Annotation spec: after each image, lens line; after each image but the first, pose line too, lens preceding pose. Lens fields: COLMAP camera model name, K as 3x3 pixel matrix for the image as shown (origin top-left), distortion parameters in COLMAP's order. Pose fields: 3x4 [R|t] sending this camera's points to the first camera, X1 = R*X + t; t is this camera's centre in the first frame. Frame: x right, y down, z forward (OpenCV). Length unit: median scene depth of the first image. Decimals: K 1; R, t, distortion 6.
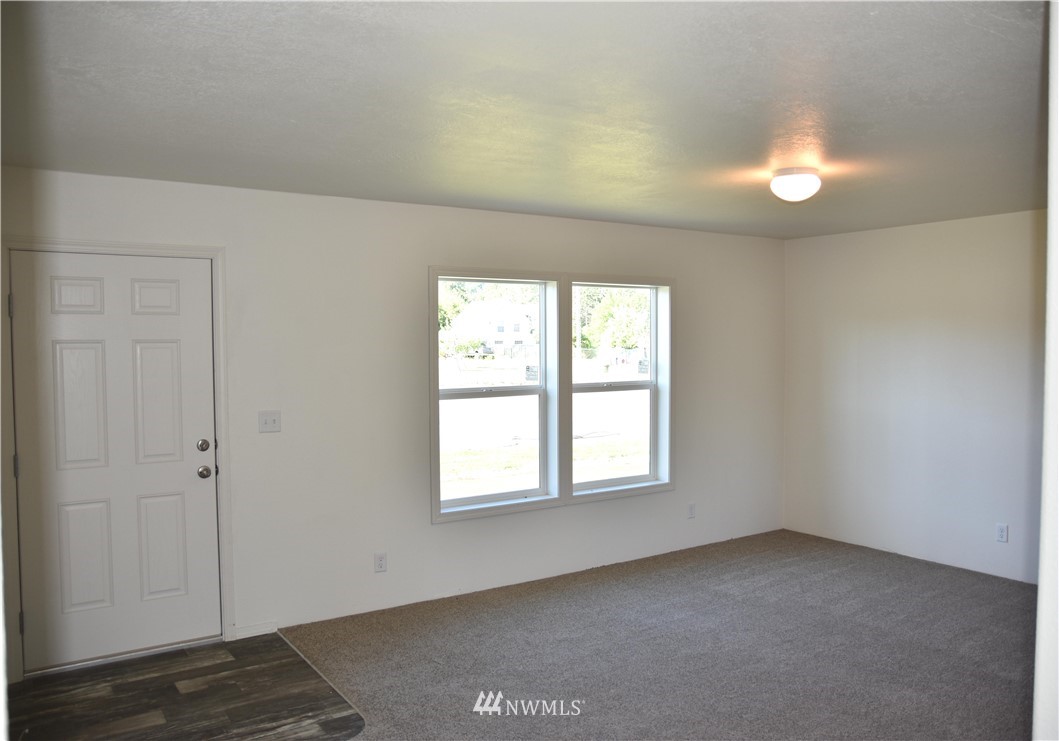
lens RADIAL K [[846.5, 0, 525.4], [0, 846.5, 370.1], [0, 0, 1]] dist [-0.099781, 0.096987]
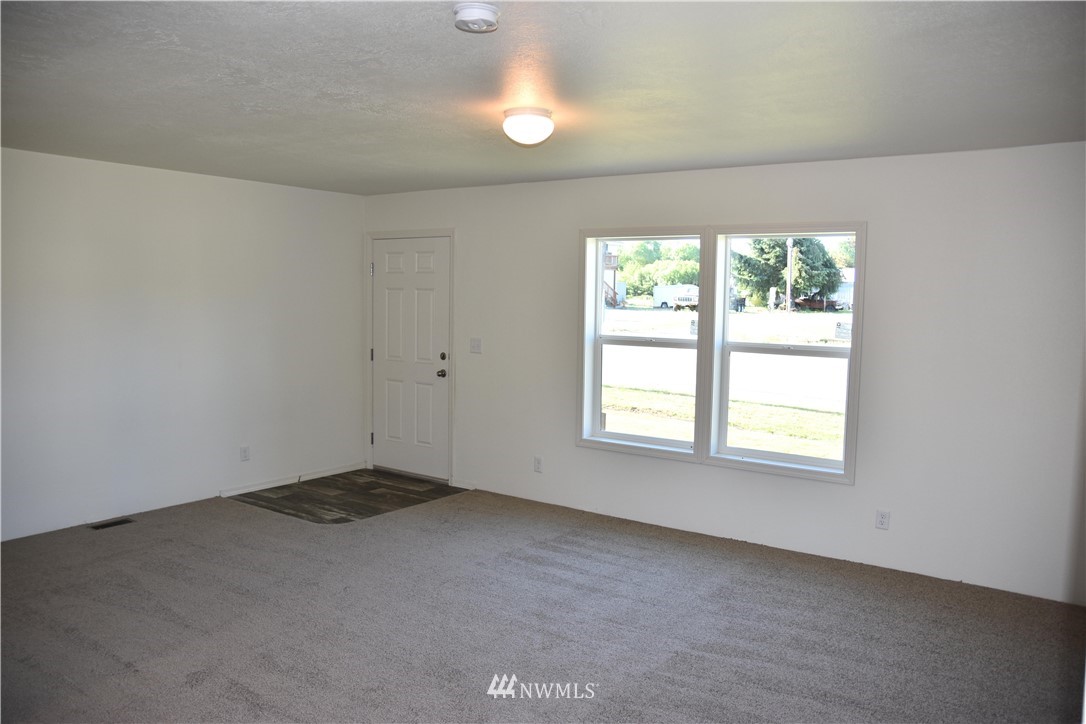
lens RADIAL K [[812.8, 0, 544.0], [0, 812.8, 368.0], [0, 0, 1]] dist [-0.131341, 0.119113]
pose [[0.351944, 0.099865, -0.930679, 1.086245], [-0.053155, 0.994820, 0.086646, -0.028886], [0.934511, 0.018975, 0.355429, 0.633864]]
